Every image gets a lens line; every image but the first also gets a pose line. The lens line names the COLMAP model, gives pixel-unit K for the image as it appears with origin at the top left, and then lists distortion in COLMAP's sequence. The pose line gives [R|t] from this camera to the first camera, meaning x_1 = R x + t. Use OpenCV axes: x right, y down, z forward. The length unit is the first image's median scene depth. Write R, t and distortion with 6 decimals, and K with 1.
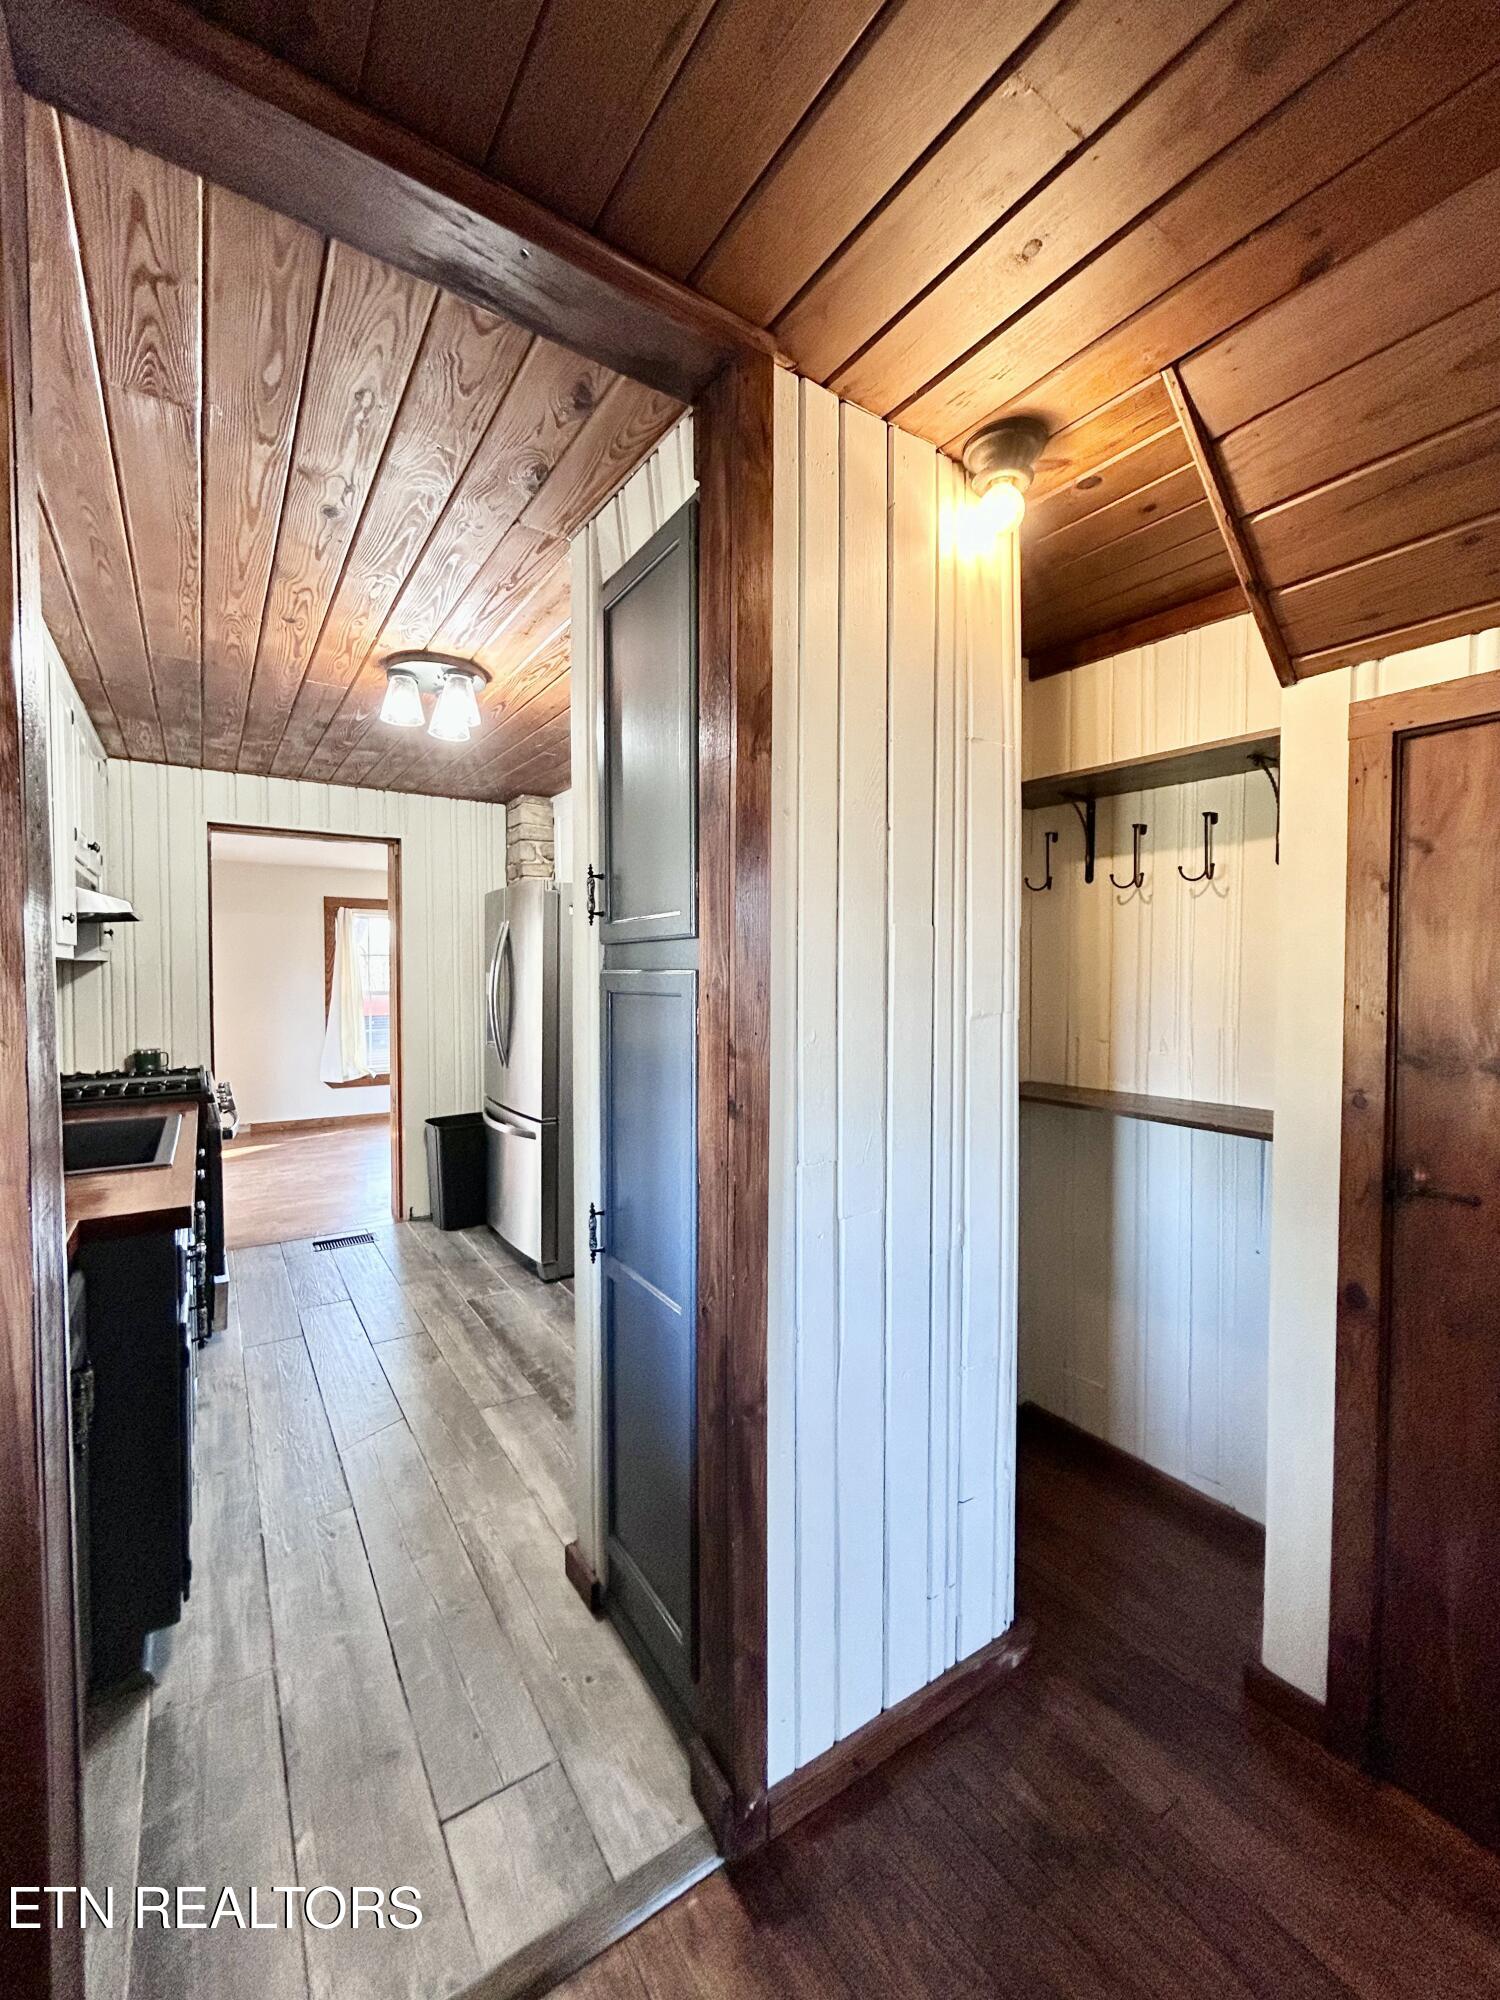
lens RADIAL K [[807.4, 0, 749.8], [0, 807.4, 995.6], [0, 0, 1]] dist [-0.002092, 0.000468]
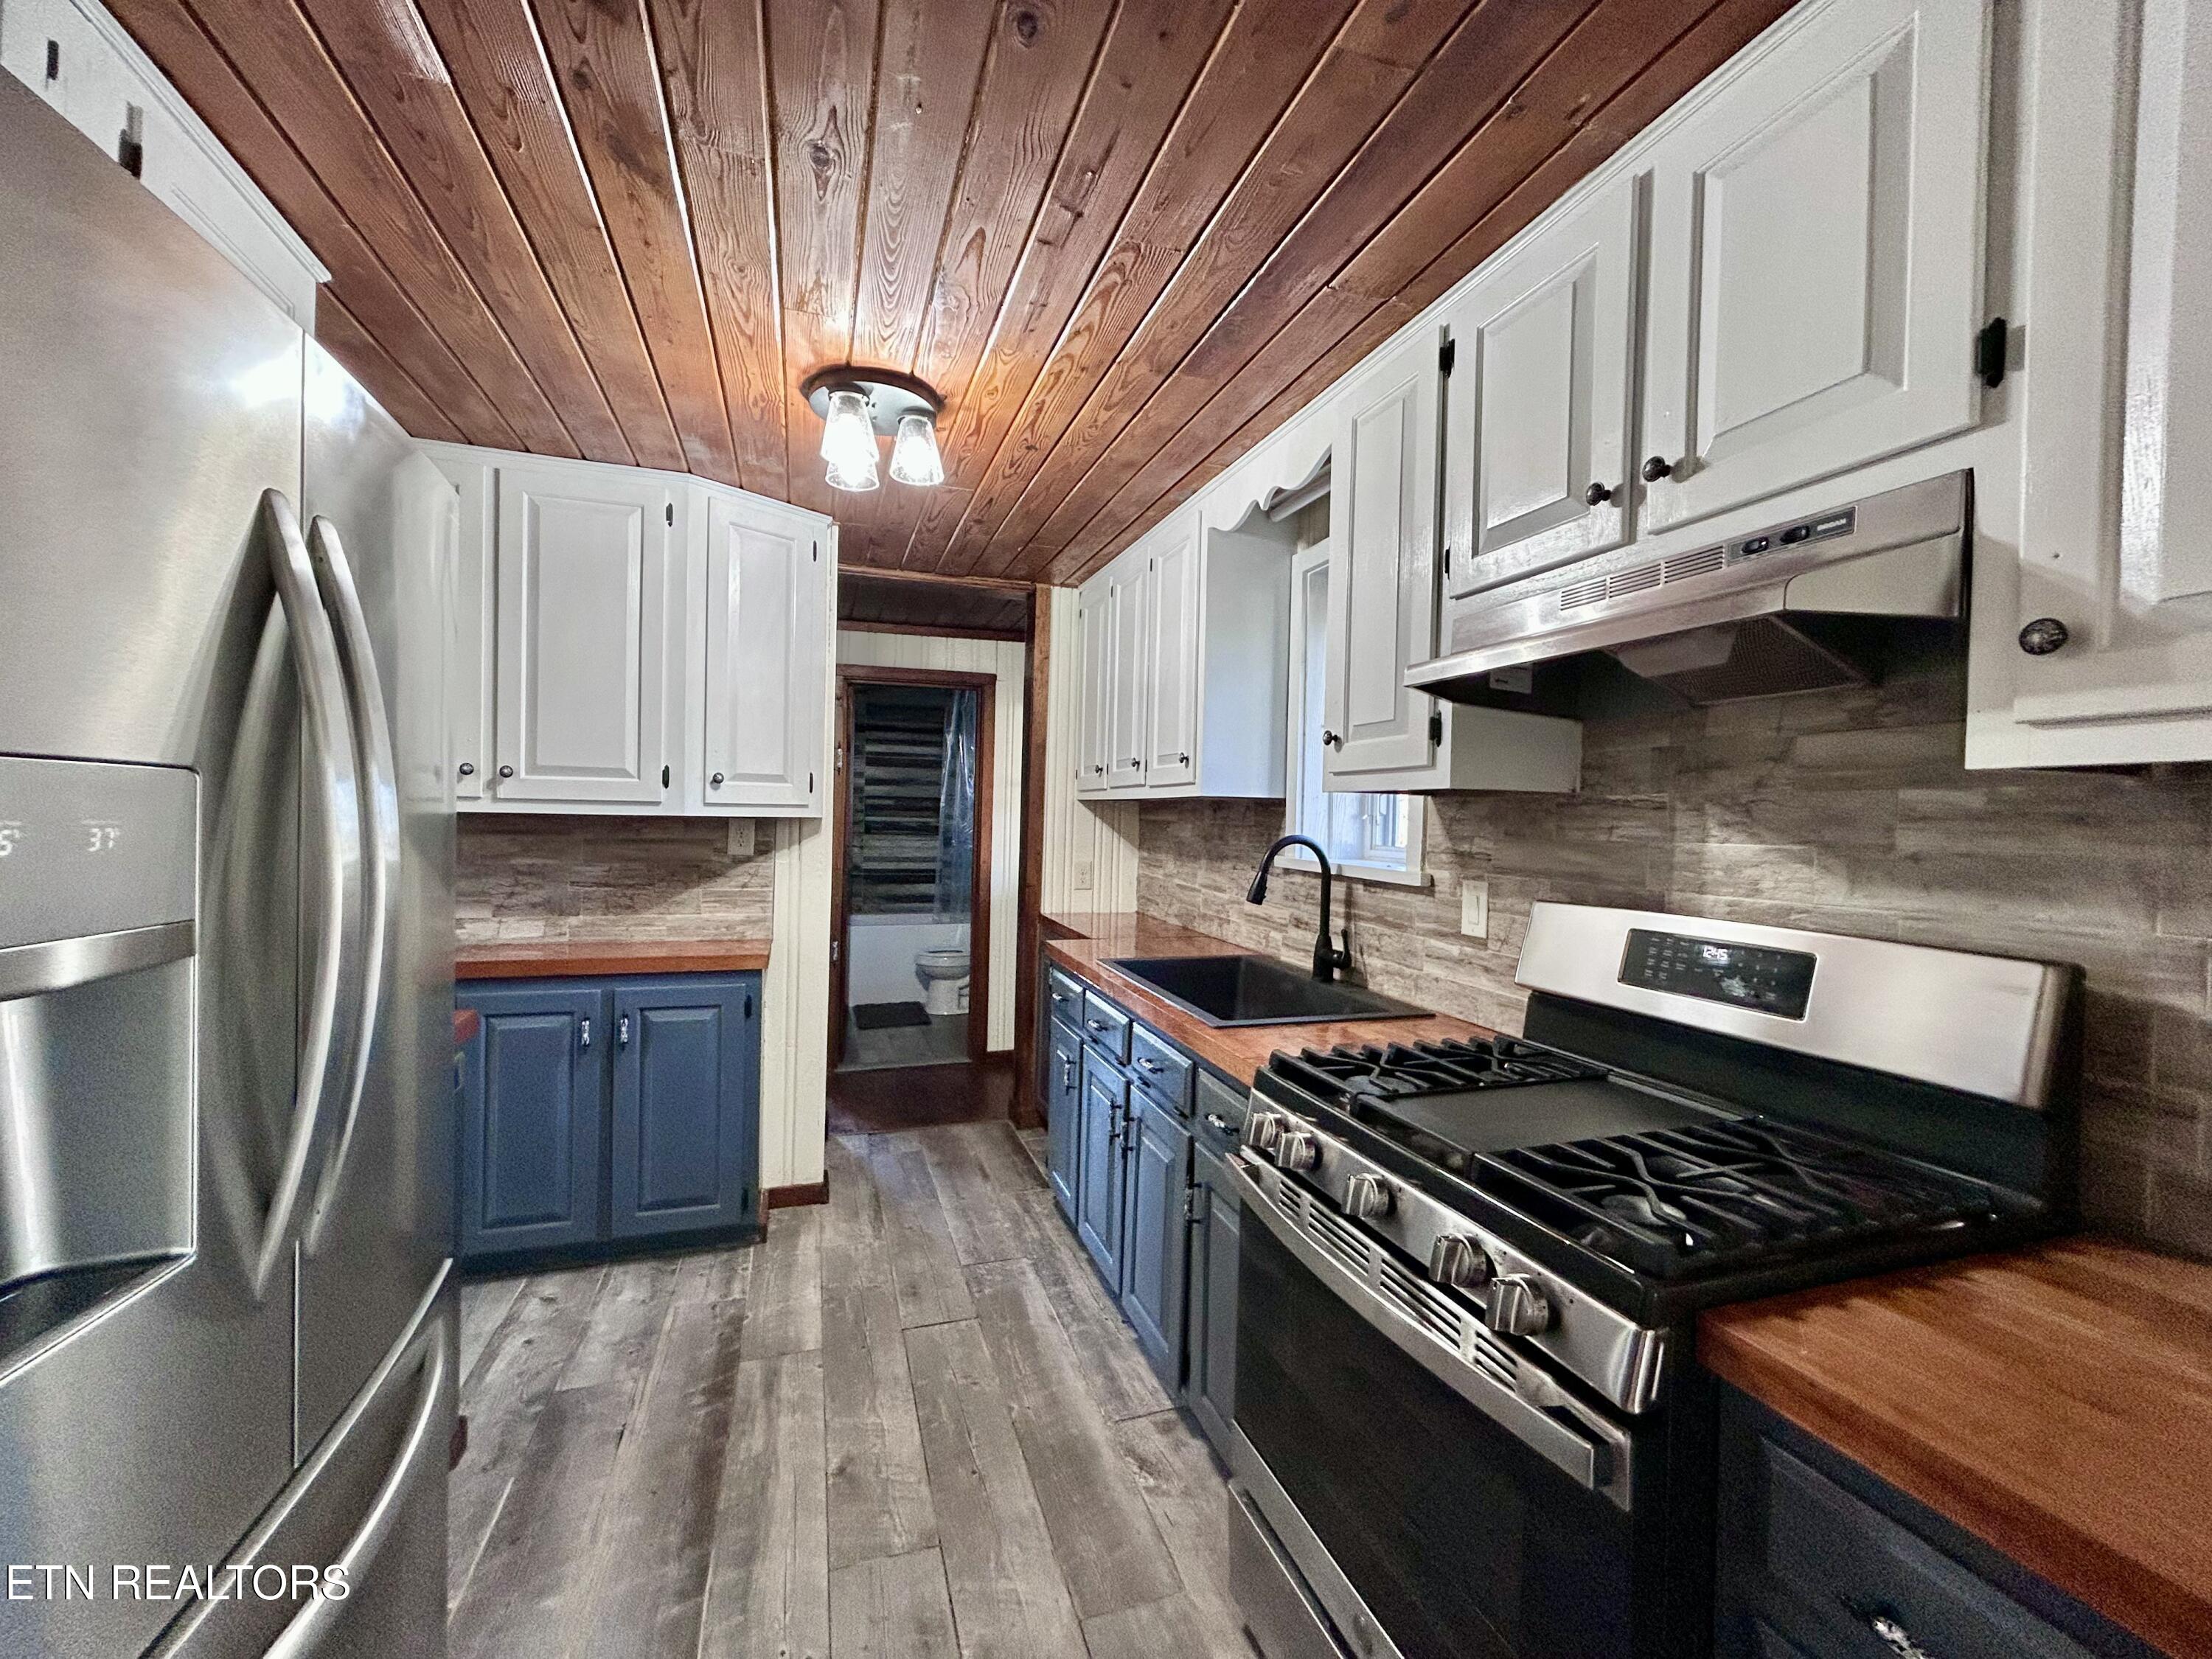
lens RADIAL K [[893.0, 0, 1109.0], [0, 893.0, 824.7], [0, 0, 1]] dist [-0.002092, 0.000468]
pose [[-0.963893, -0.027748, 0.264839, -0.736717], [-0.017871, 0.999055, 0.039630, -0.039170], [-0.265688, 0.033466, -0.963478, 1.559024]]
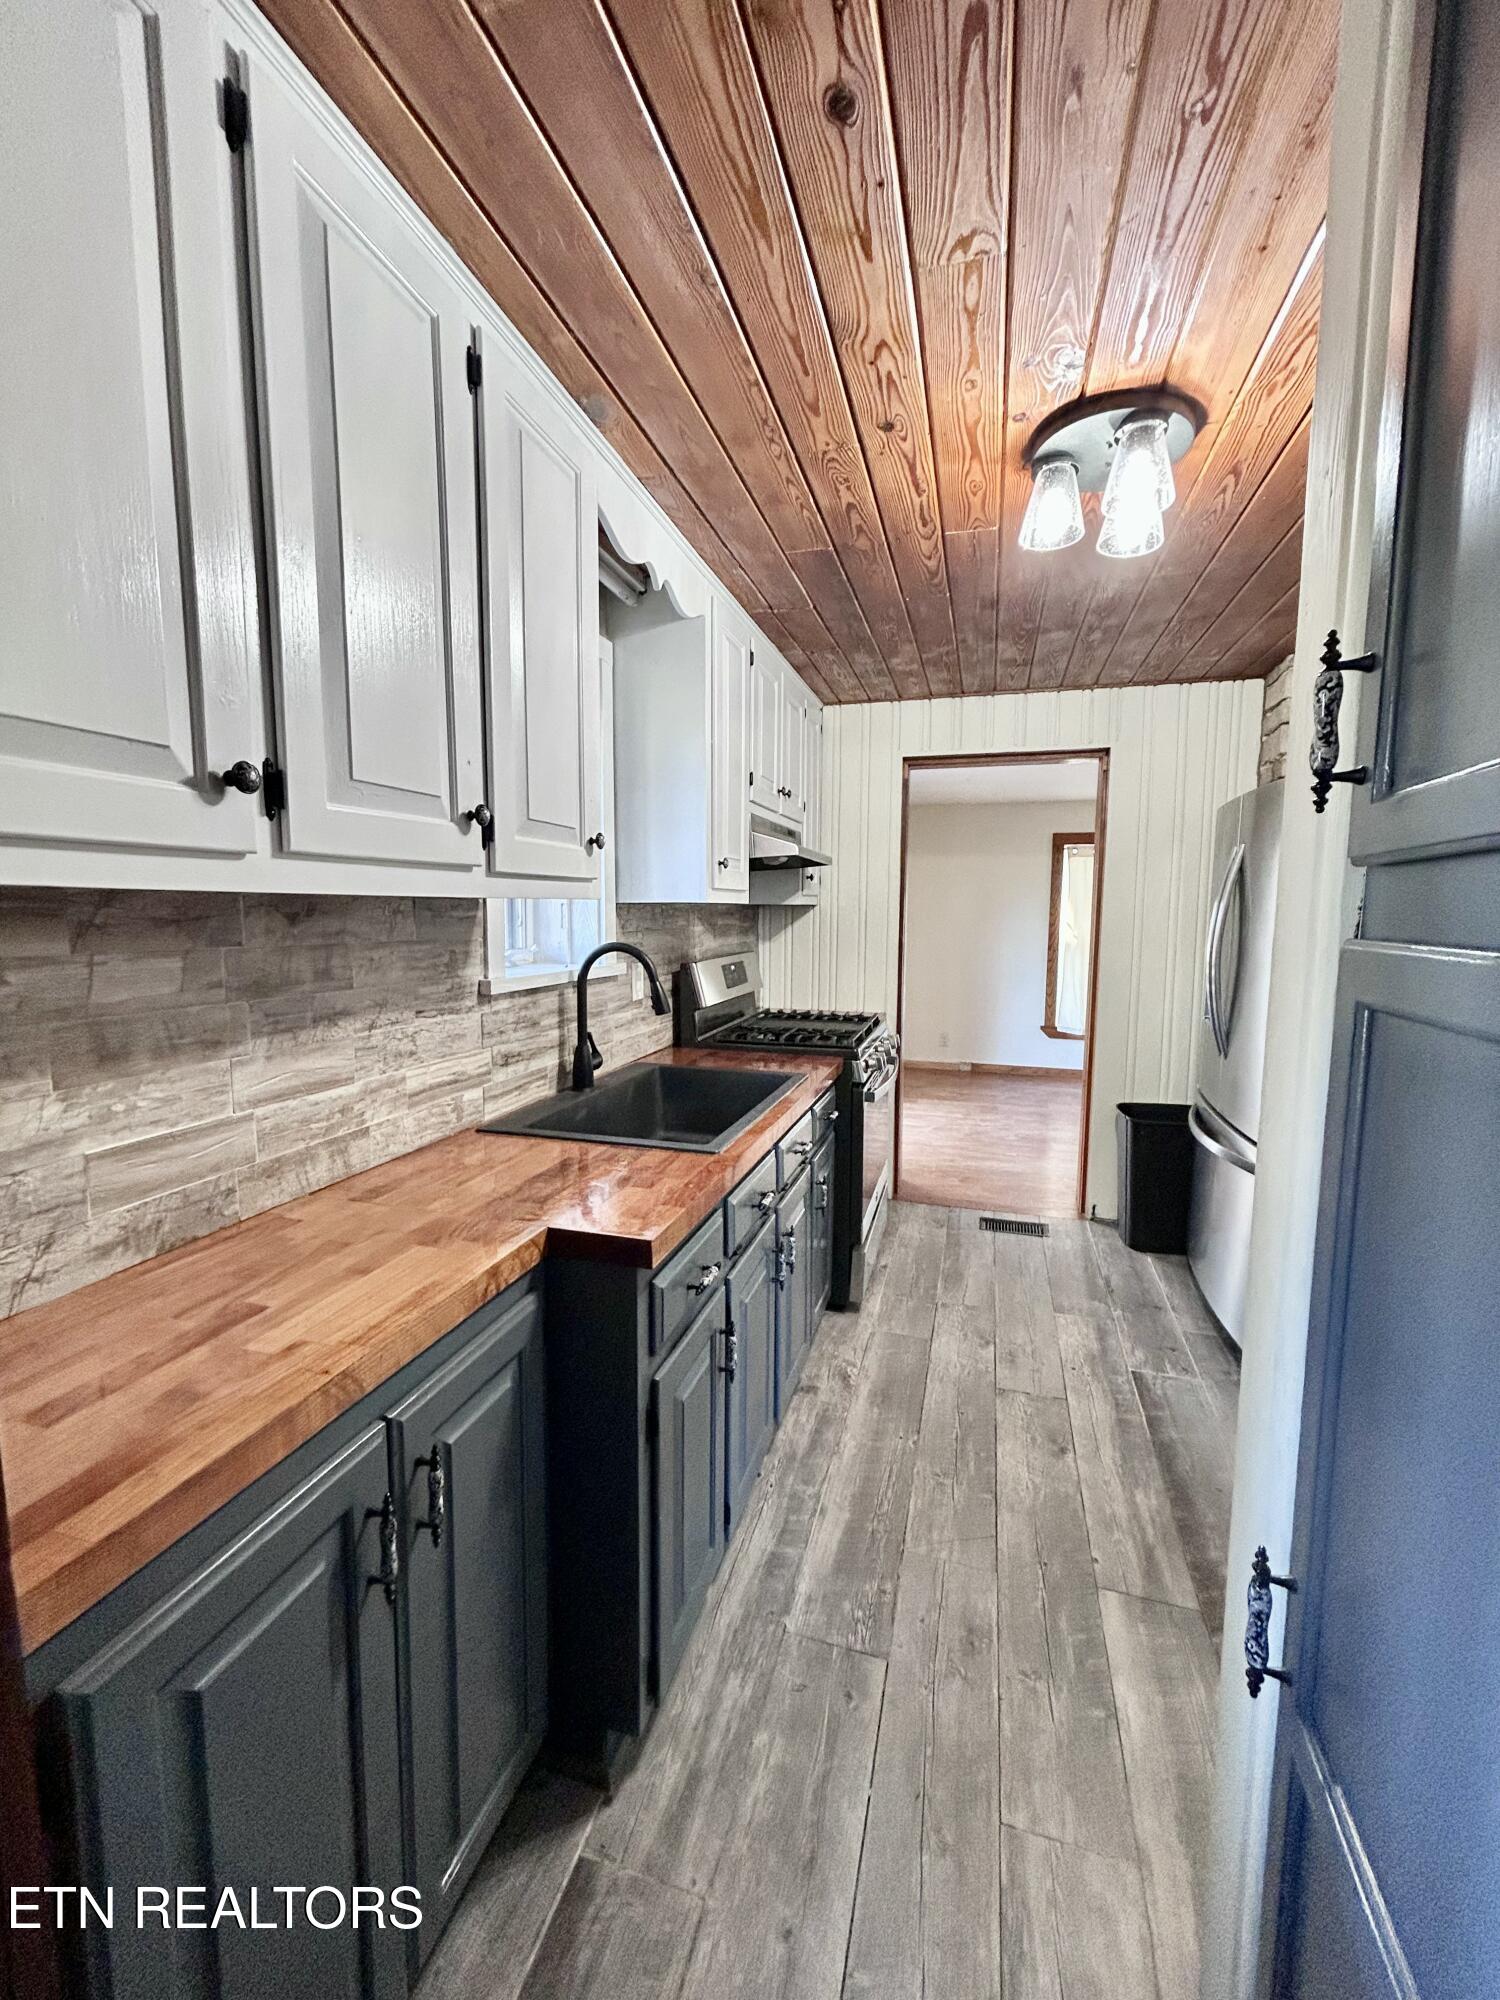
lens RADIAL K [[807.4, 0, 751.9], [0, 807.4, 993.7], [0, 0, 1]] dist [-0.002092, 0.000468]
pose [[0.636650, 0.083381, -0.766632, -0.045218], [-0.028120, 0.995986, 0.084974, -0.018333], [0.770640, -0.032541, 0.636439, 0.333841]]
